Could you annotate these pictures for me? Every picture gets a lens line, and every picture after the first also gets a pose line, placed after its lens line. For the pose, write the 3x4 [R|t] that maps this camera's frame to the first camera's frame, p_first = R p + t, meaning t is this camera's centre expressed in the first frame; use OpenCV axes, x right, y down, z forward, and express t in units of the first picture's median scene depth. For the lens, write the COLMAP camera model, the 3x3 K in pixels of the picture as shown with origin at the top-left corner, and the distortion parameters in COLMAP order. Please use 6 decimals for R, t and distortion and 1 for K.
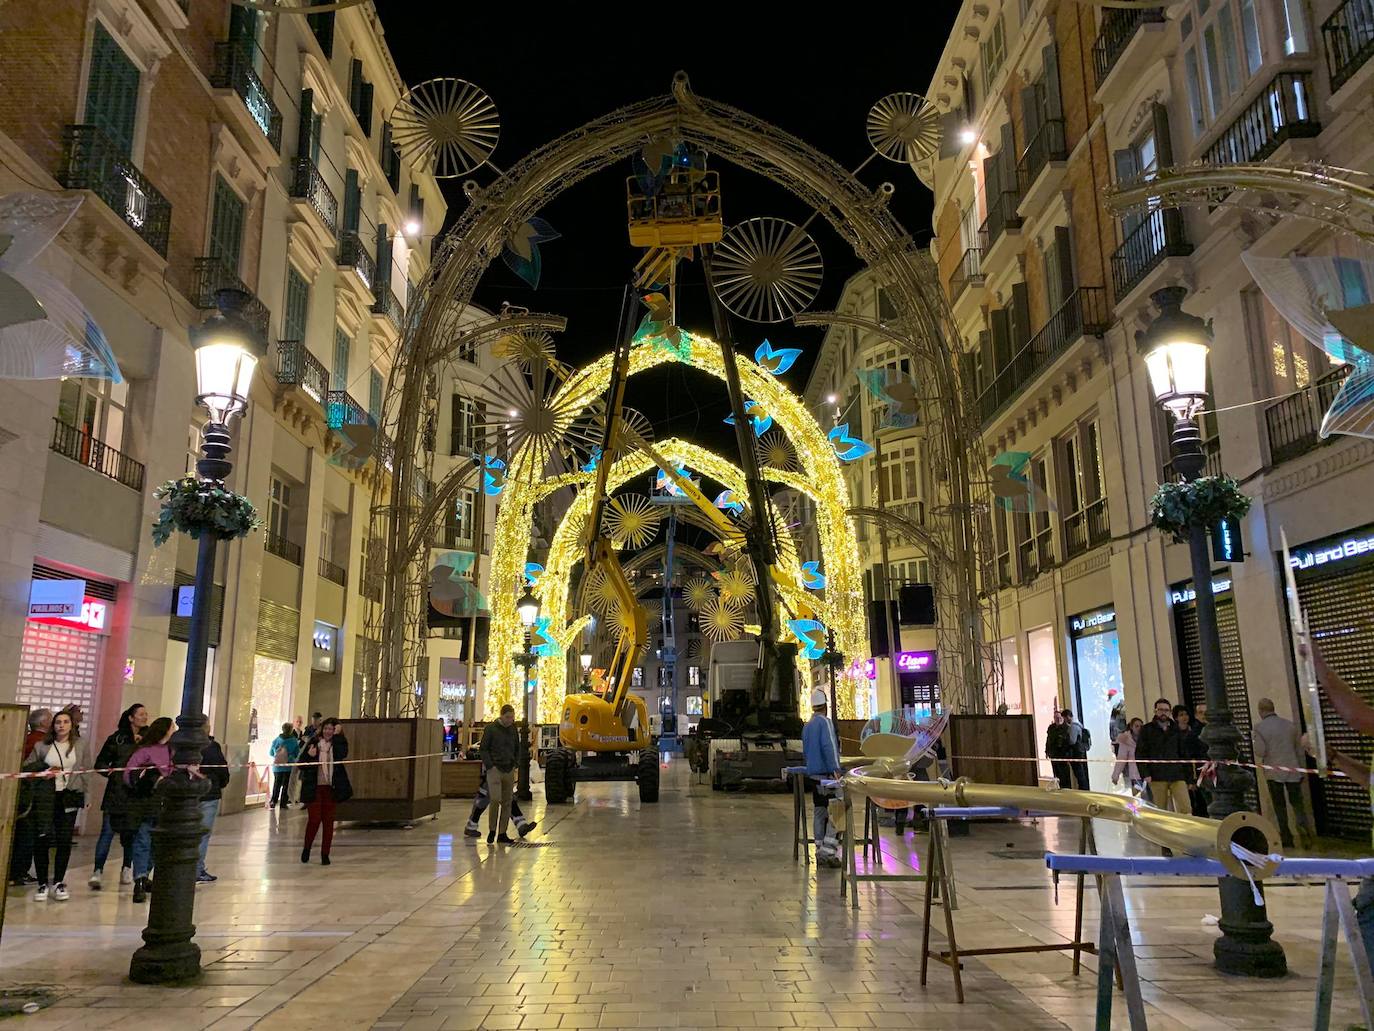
lens RADIAL K [[1048.3, 0, 670.7], [0, 1048.3, 496.4], [0, 0, 1]] dist [0.074194, -0.178266]
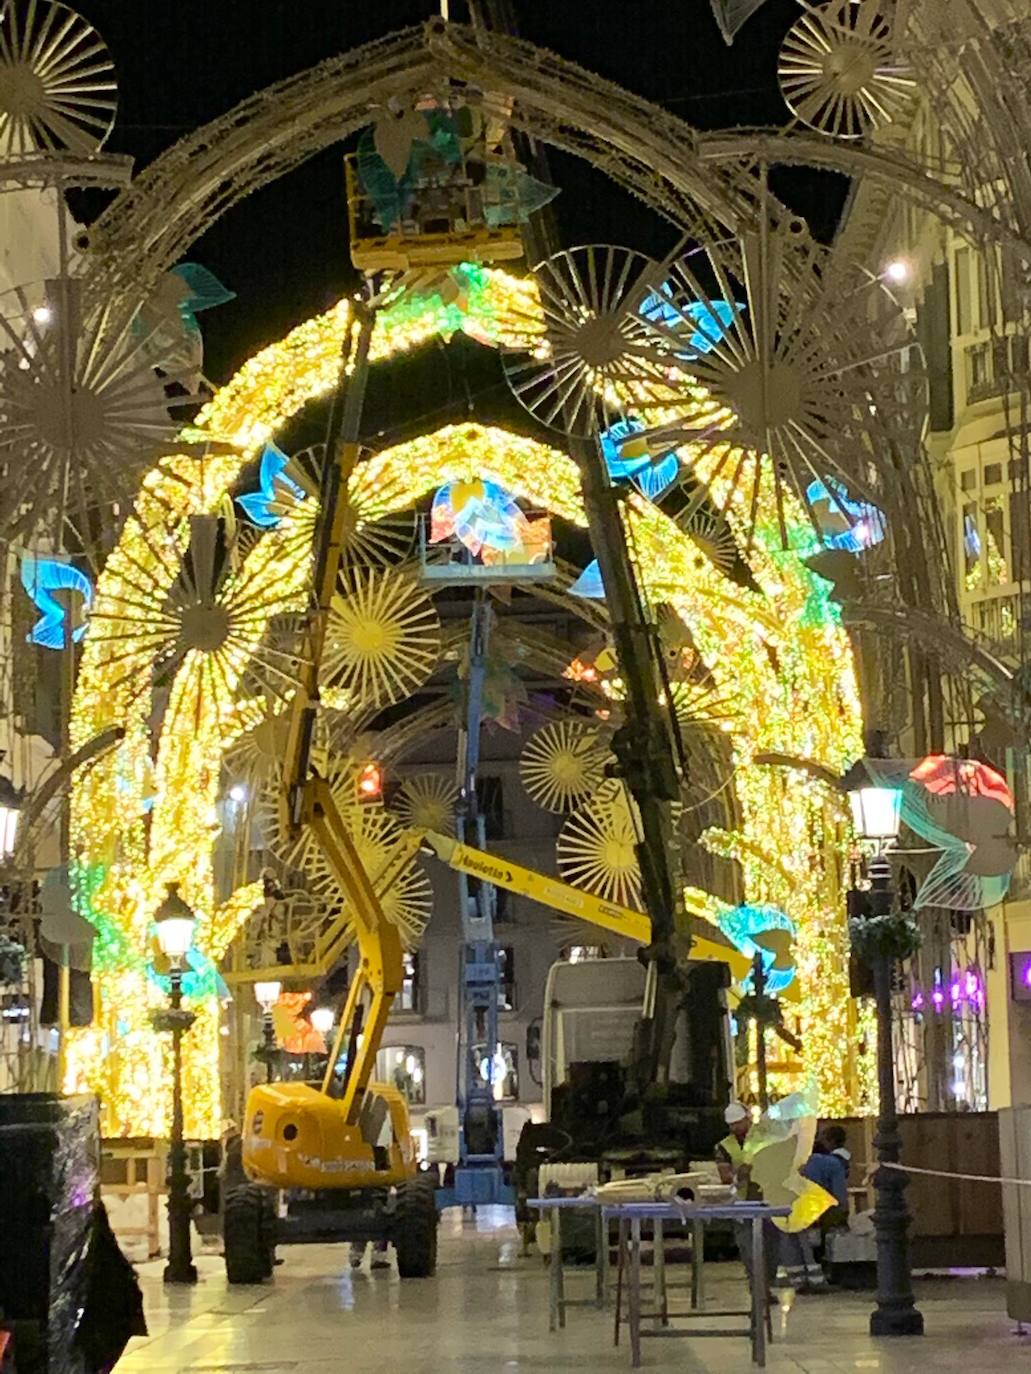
lens RADIAL K [[3995.8, 0, 518.4], [0, 3995.8, 687.1], [0, 0, 1]] dist [0.000374, 0.774576]
pose [[0.999795, -0.020184, -0.001418, 0.032672], [0.020222, 0.994487, 0.102896, -0.175451], [-0.000667, -0.102903, 0.994691, -0.798062]]
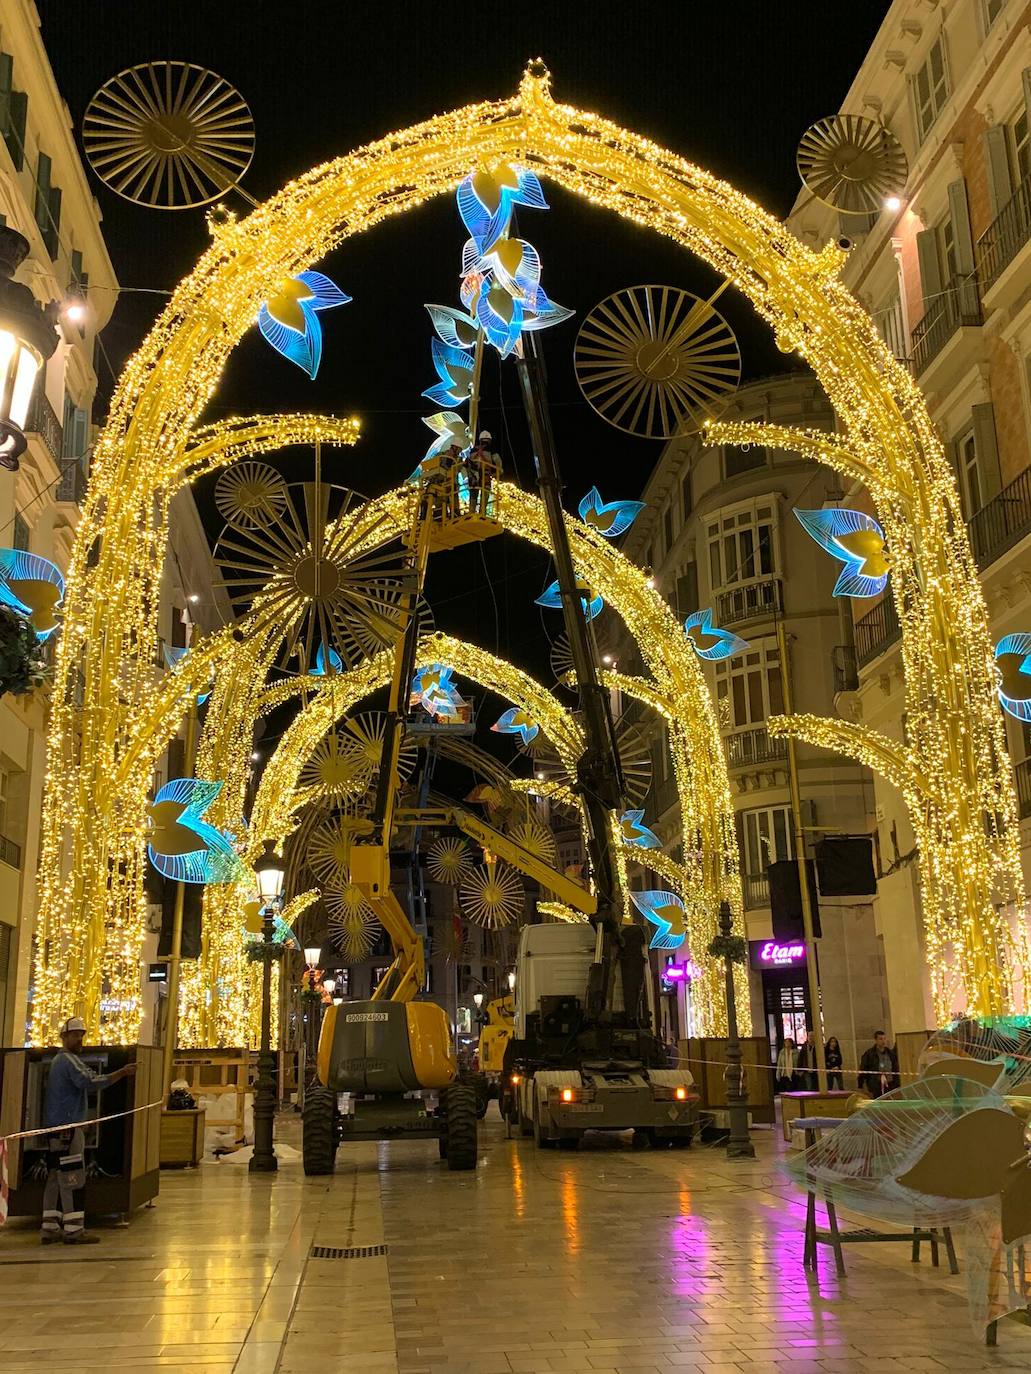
lens RADIAL K [[1439.7, 0, 509.9], [0, 1439.7, 663.0], [0, 0, 1]] dist [0.099585, -0.286573]
pose [[0.995865, 0.009546, 0.090342, -0.058118], [-0.005398, 0.998925, -0.046046, 0.013554], [-0.090684, 0.045368, 0.994846, 0.069812]]
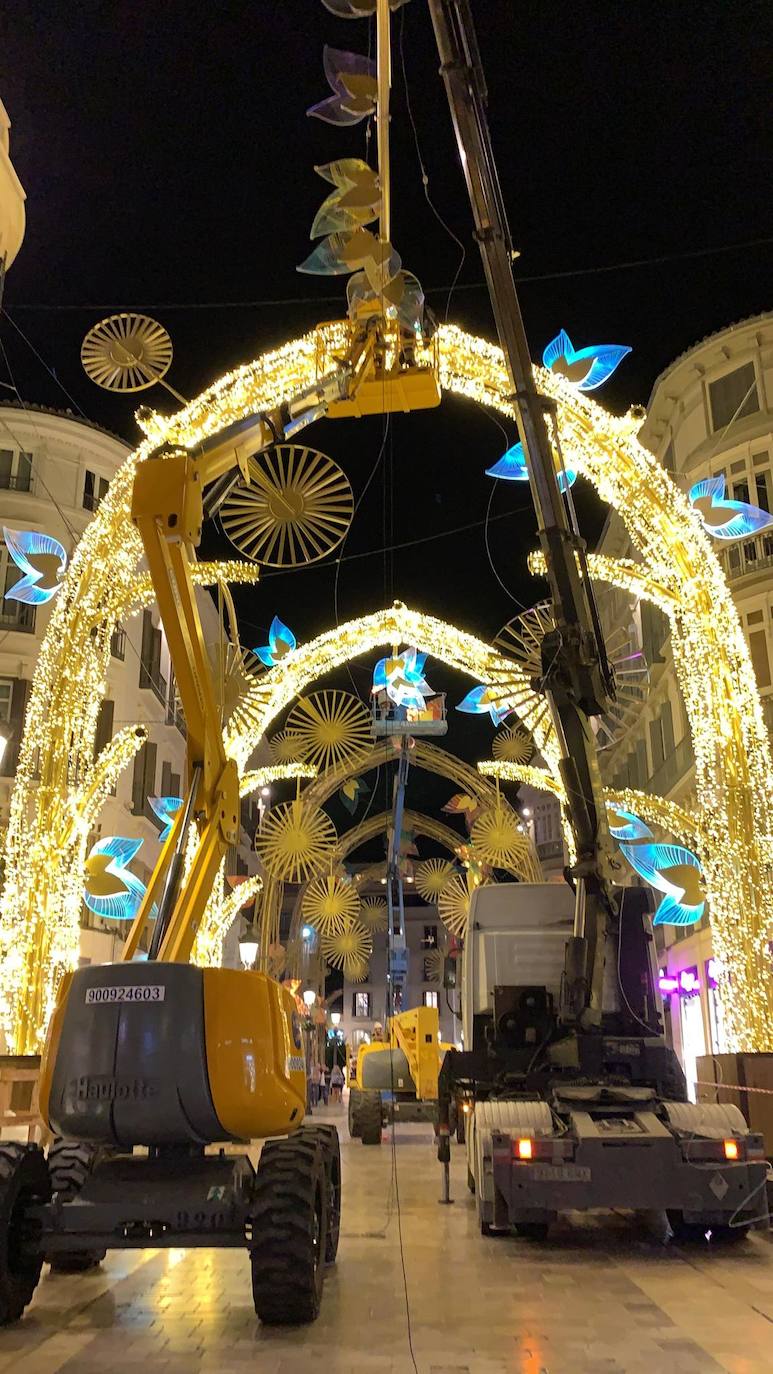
lens RADIAL K [[1141.3, 0, 386.5], [0, 1141.3, 687.0], [0, 0, 1]] dist [0.012870, 0.000195]
pose [[0.999864, -0.002966, -0.016230, 0.010798], [0.001242, 0.994454, -0.105164, 0.109286], [0.016452, 0.105130, 0.994322, 0.503182]]
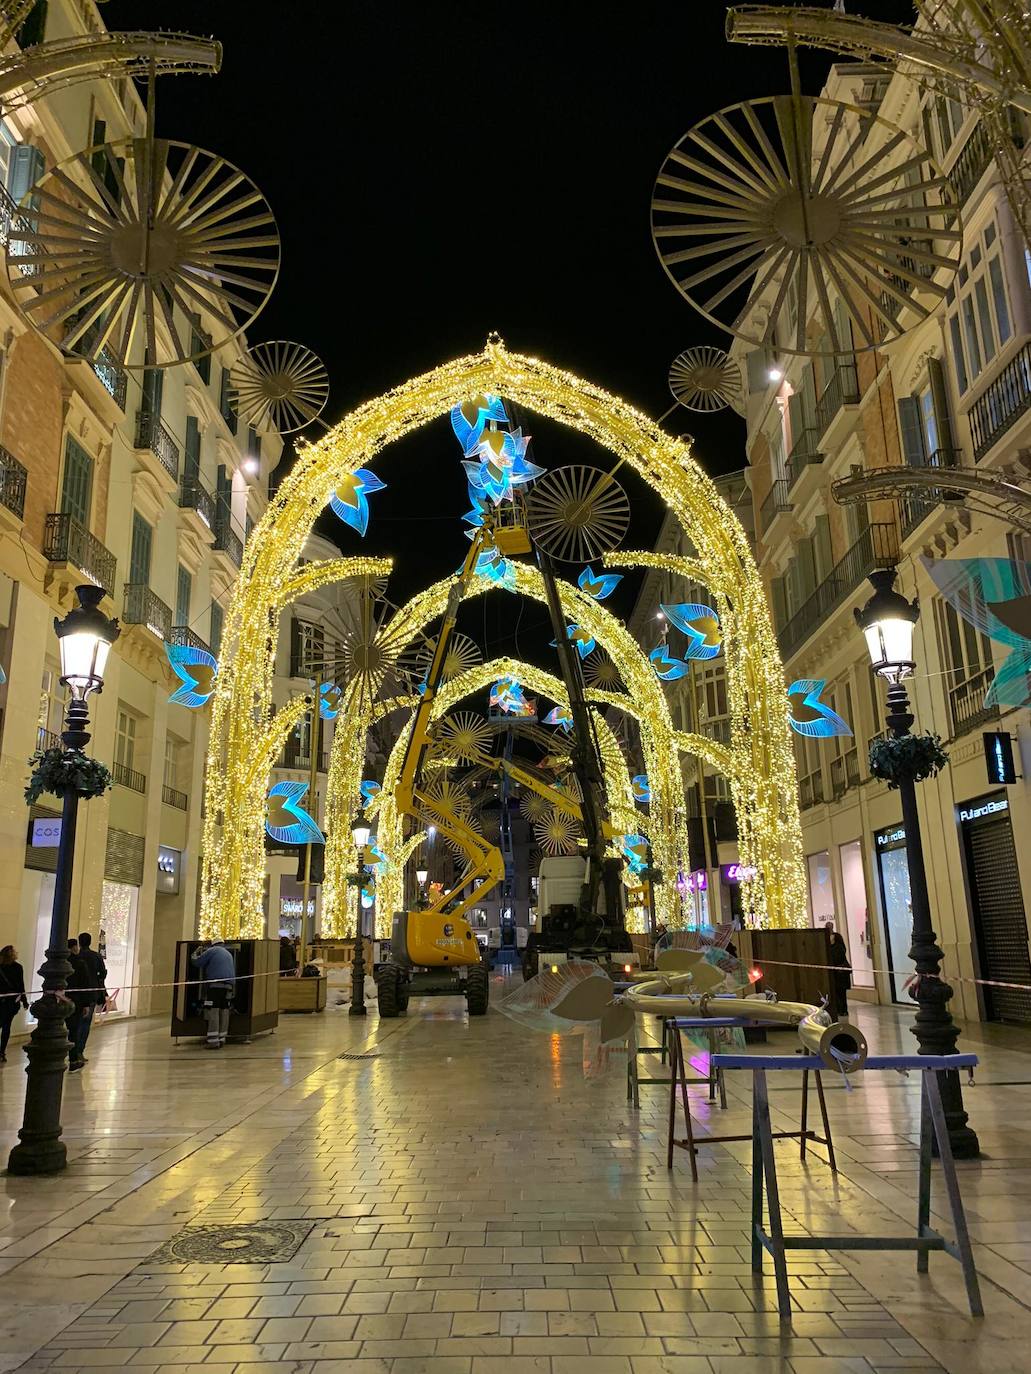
lens RADIAL K [[1048.3, 0, 505.4], [0, 1048.3, 669.1], [0, 0, 1]] dist [0.074194, -0.178266]
pose [[0.999858, -0.015442, -0.006707, 0.015433], [0.015207, 0.999312, -0.033830, -0.014510], [0.007225, 0.033724, 0.999405, -0.047939]]
